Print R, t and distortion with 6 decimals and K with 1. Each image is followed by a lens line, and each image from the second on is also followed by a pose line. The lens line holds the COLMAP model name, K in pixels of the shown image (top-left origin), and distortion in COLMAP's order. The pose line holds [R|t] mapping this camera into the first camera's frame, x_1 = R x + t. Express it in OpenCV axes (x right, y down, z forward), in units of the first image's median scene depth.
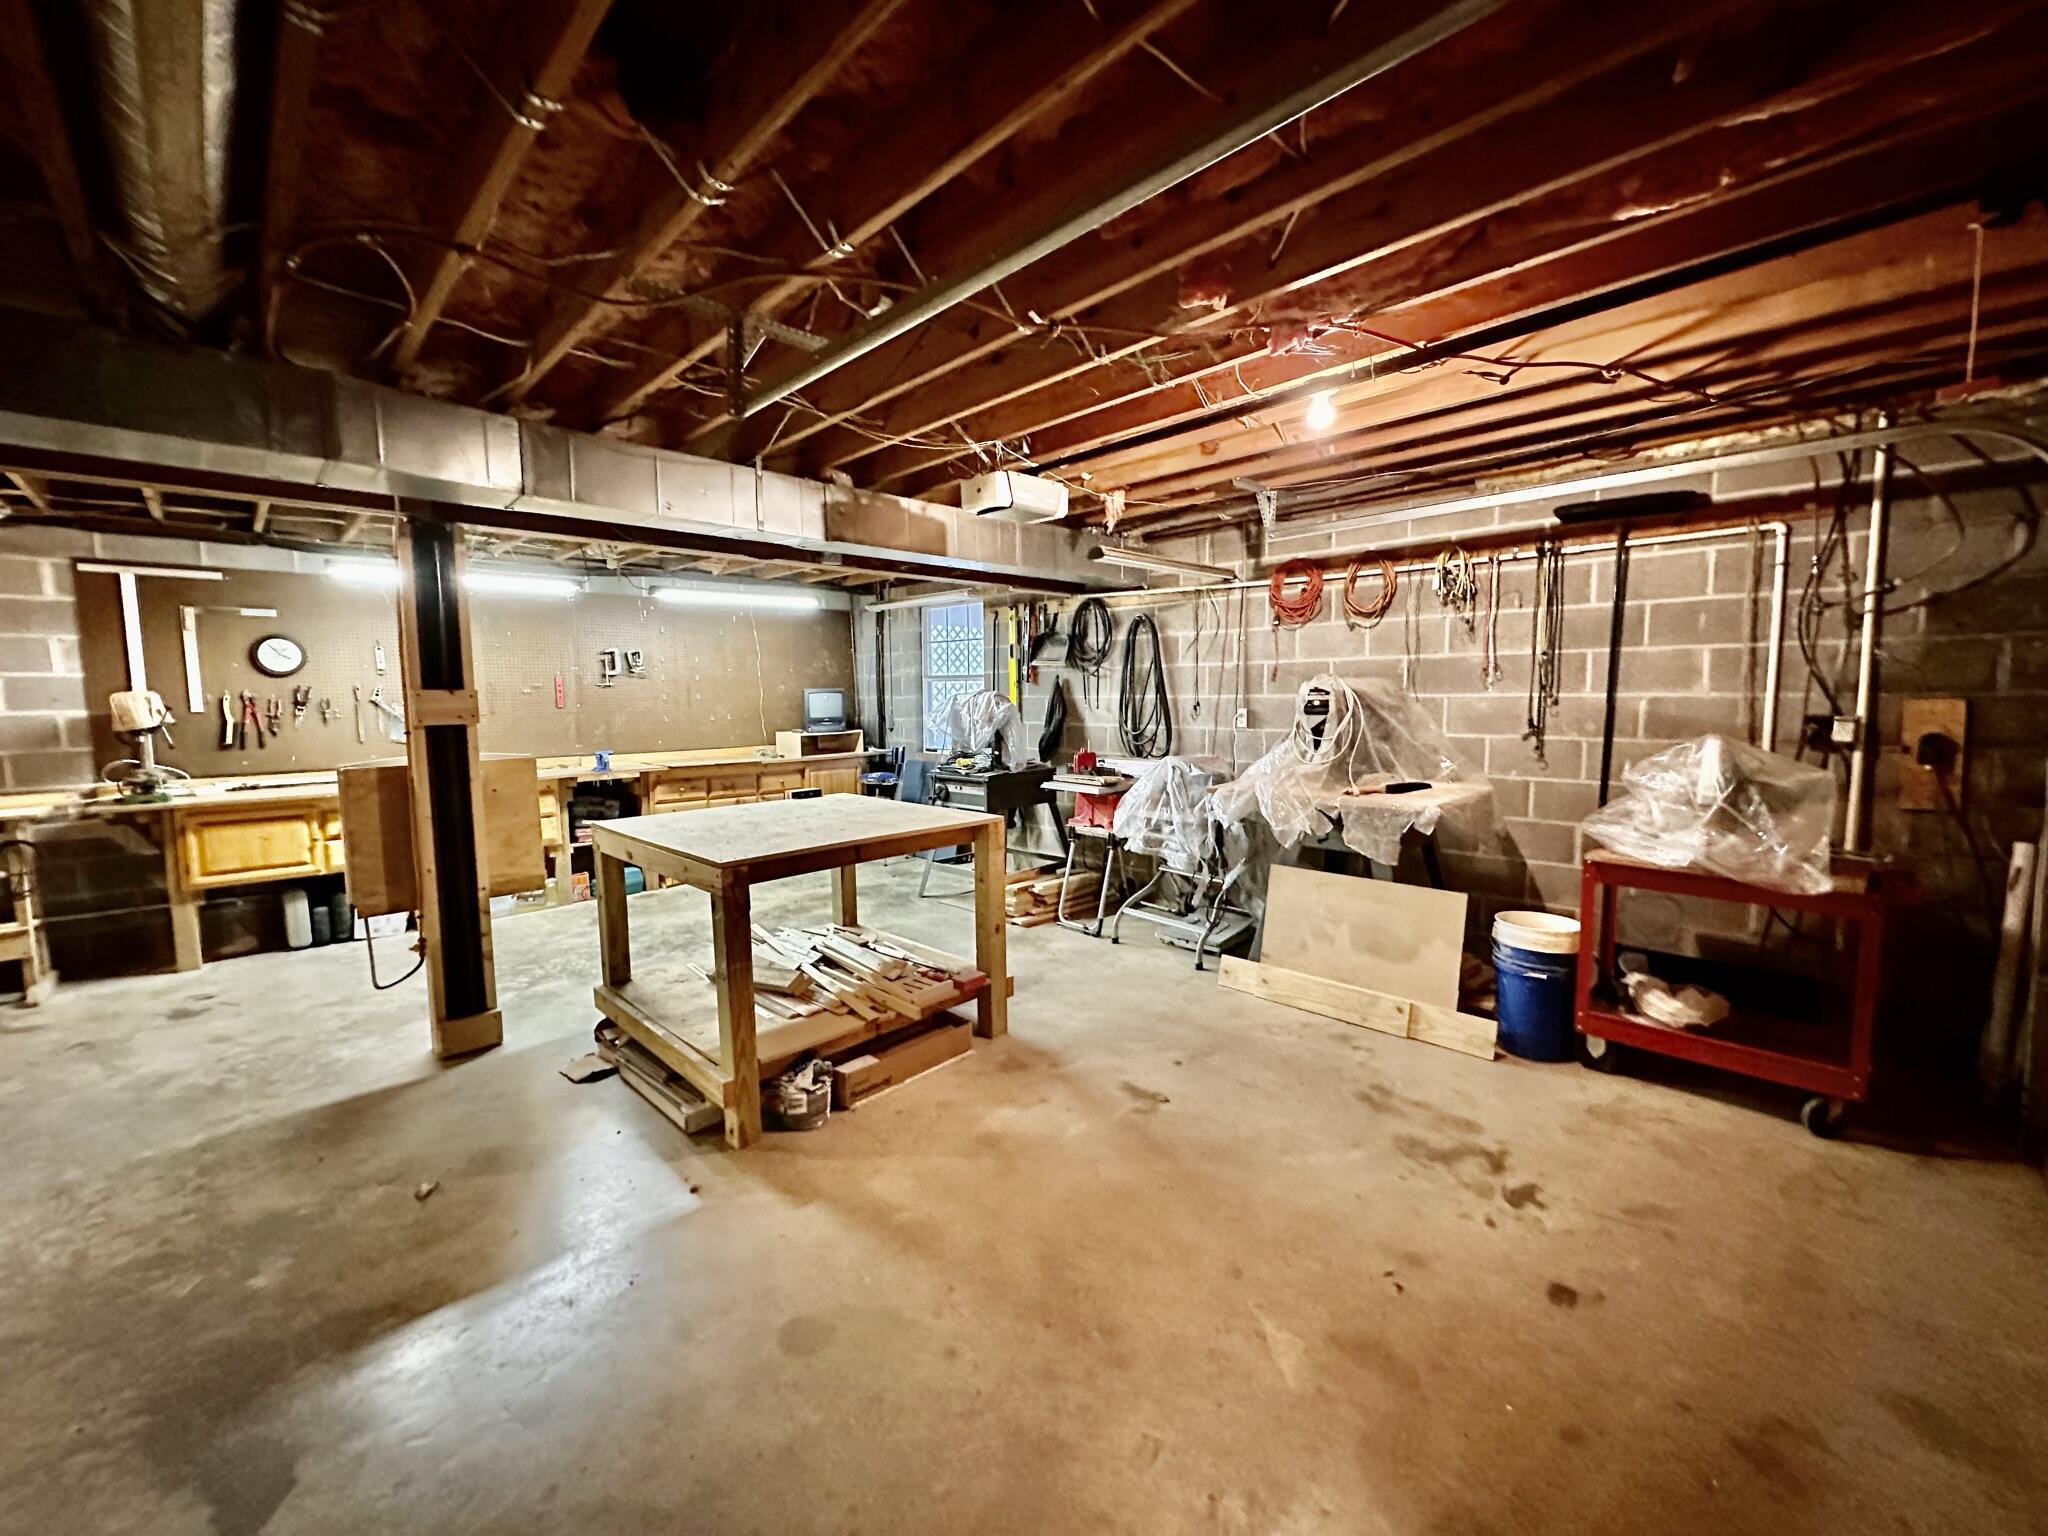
lens RADIAL K [[816.1, 0, 1029.7], [0, 816.1, 766.5], [0, 0, 1]] dist [0.001499, -0.000854]
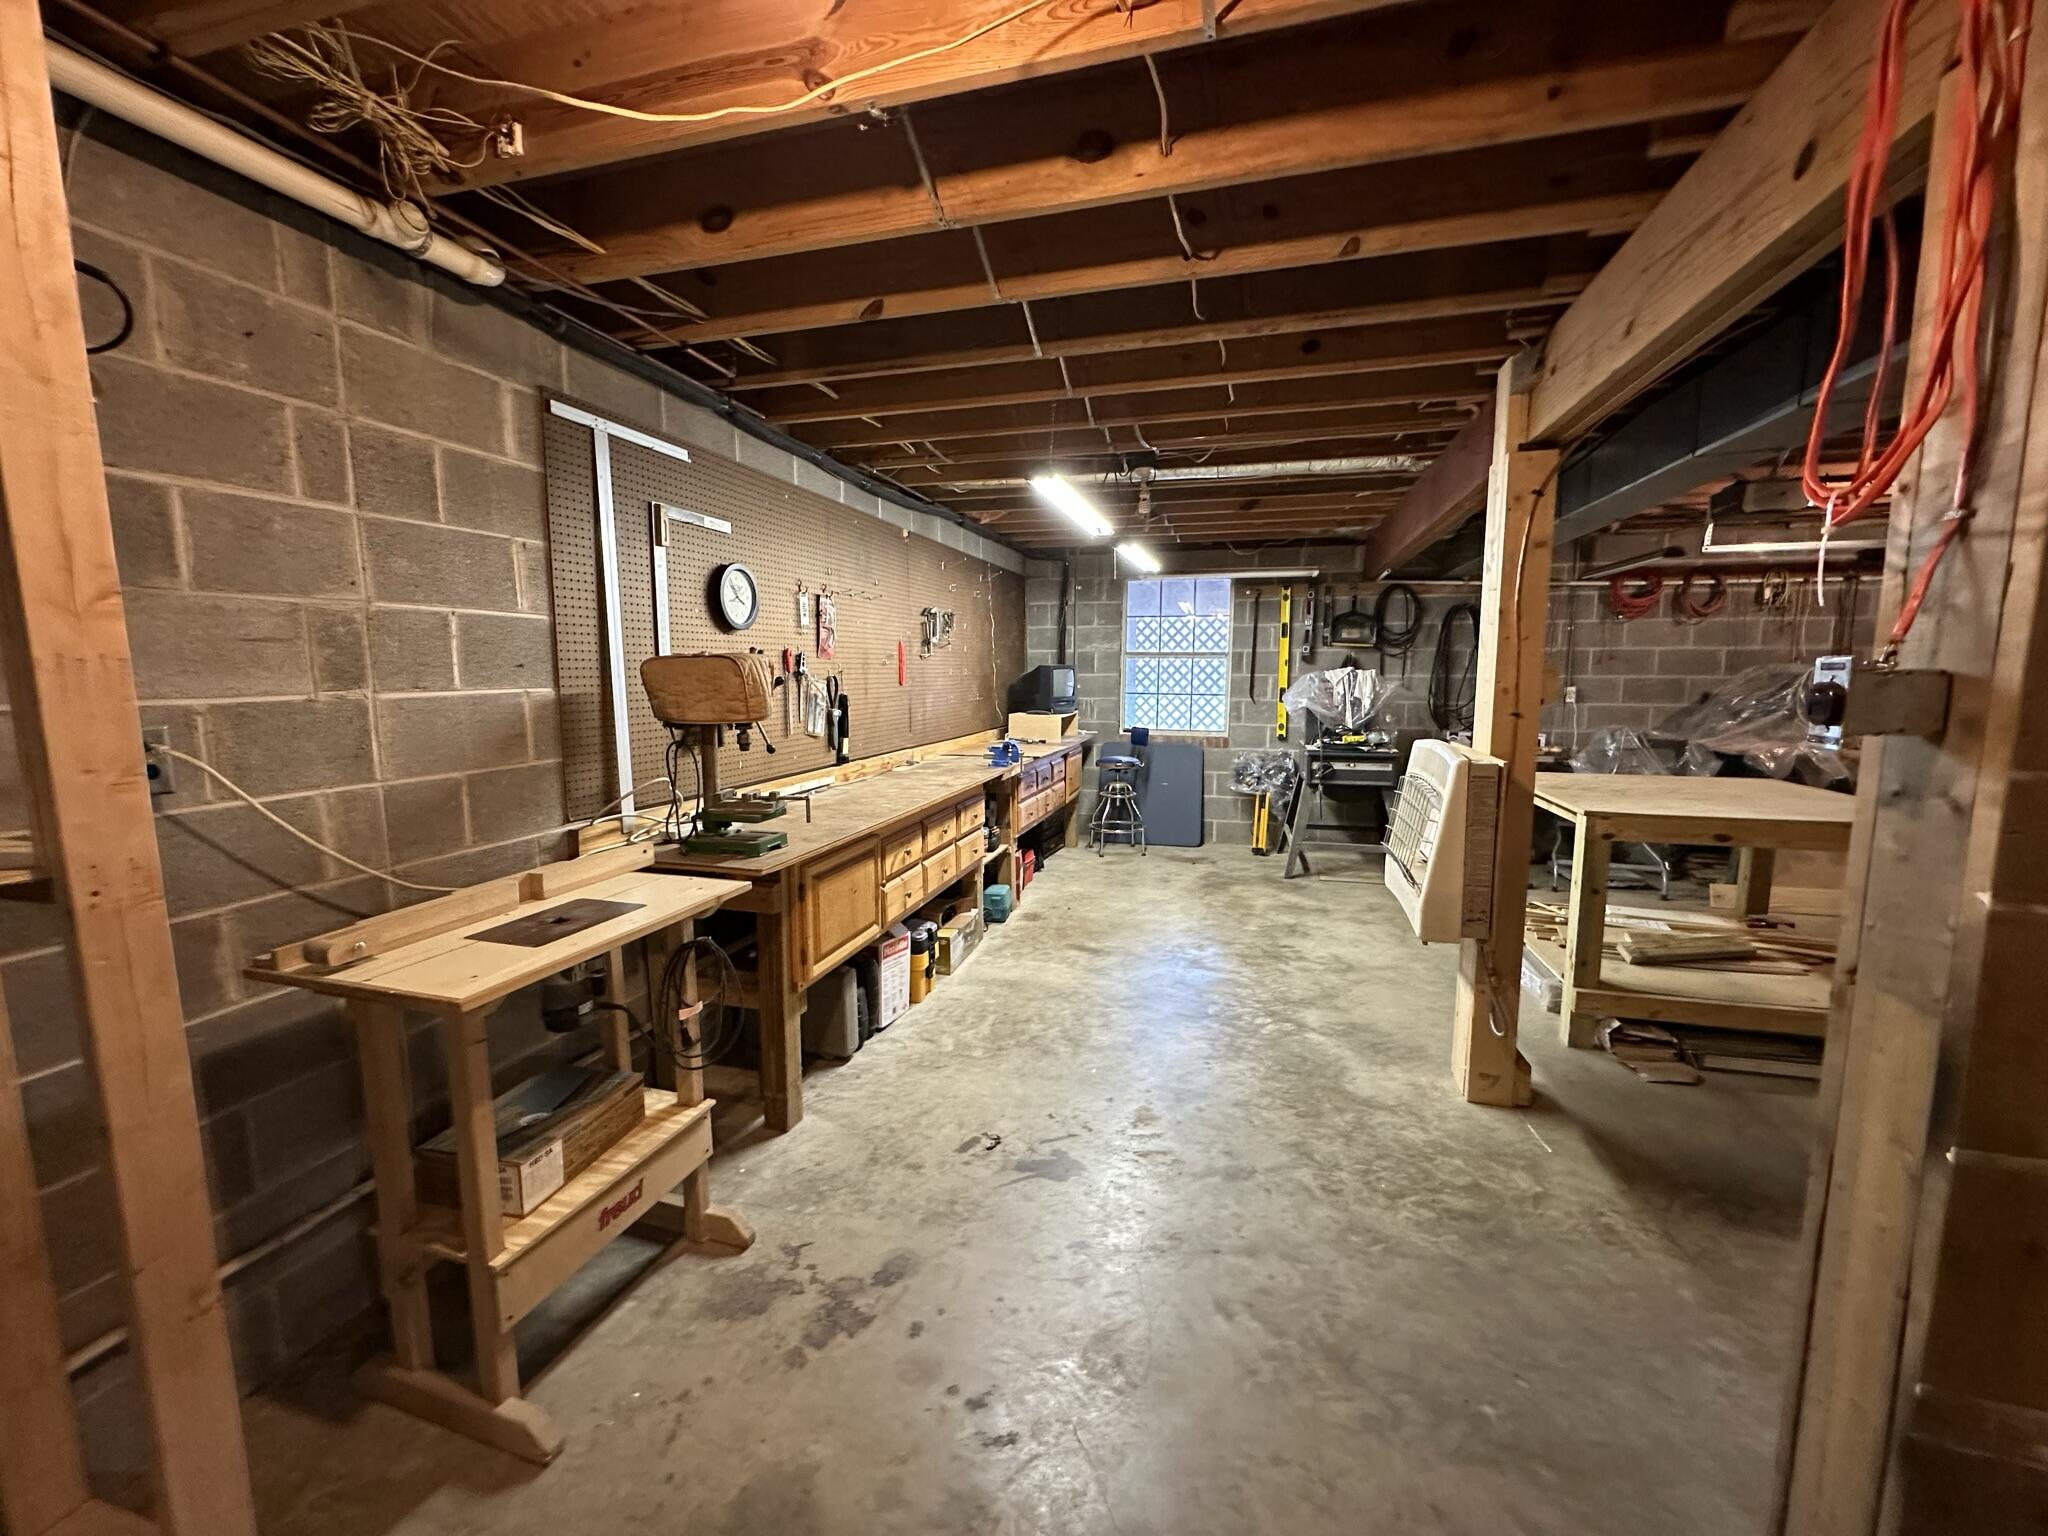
lens RADIAL K [[816.1, 0, 1017.6], [0, 816.1, 767.3], [0, 0, 1]] dist [0.001499, -0.000854]
pose [[0.867025, -0.046930, 0.496049, -1.299740], [0.033885, 0.998803, 0.035269, -0.028309], [-0.497110, -0.013771, 0.867578, 0.449369]]
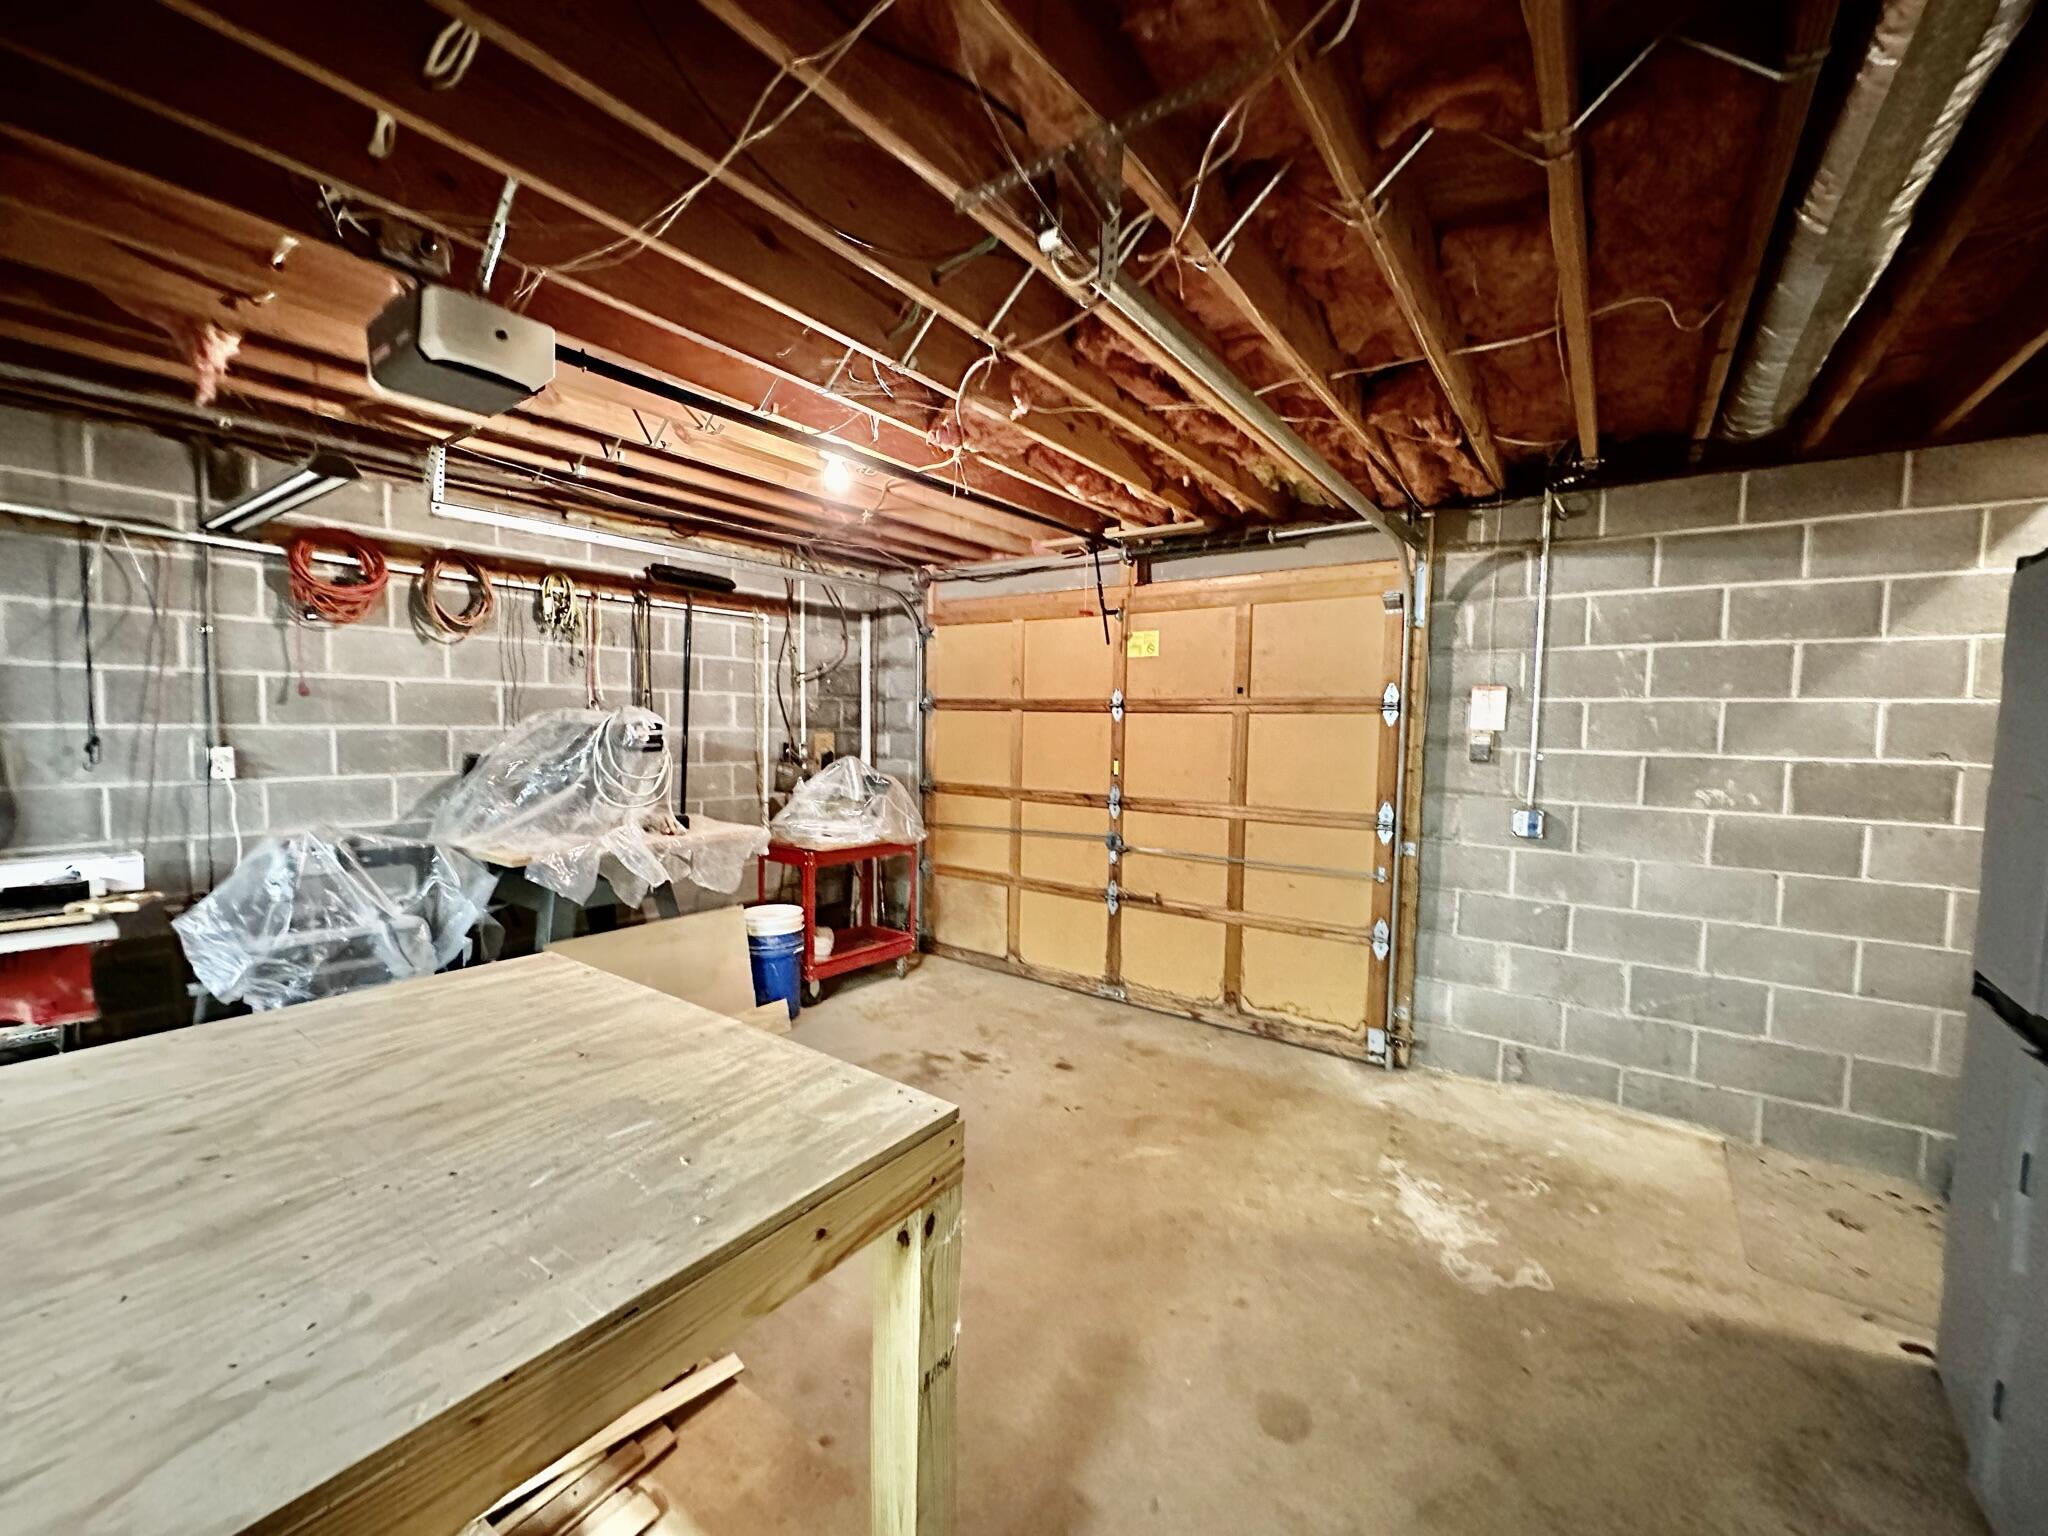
lens RADIAL K [[816.1, 0, 1024.1], [0, 816.1, 762.6], [0, 0, 1]] dist [0.001499, -0.000854]
pose [[-0.169288, -0.040589, 0.984731, -0.527267], [0.075470, 0.995684, 0.054015, -0.060079], [-0.982673, 0.083462, -0.165494, 0.652841]]
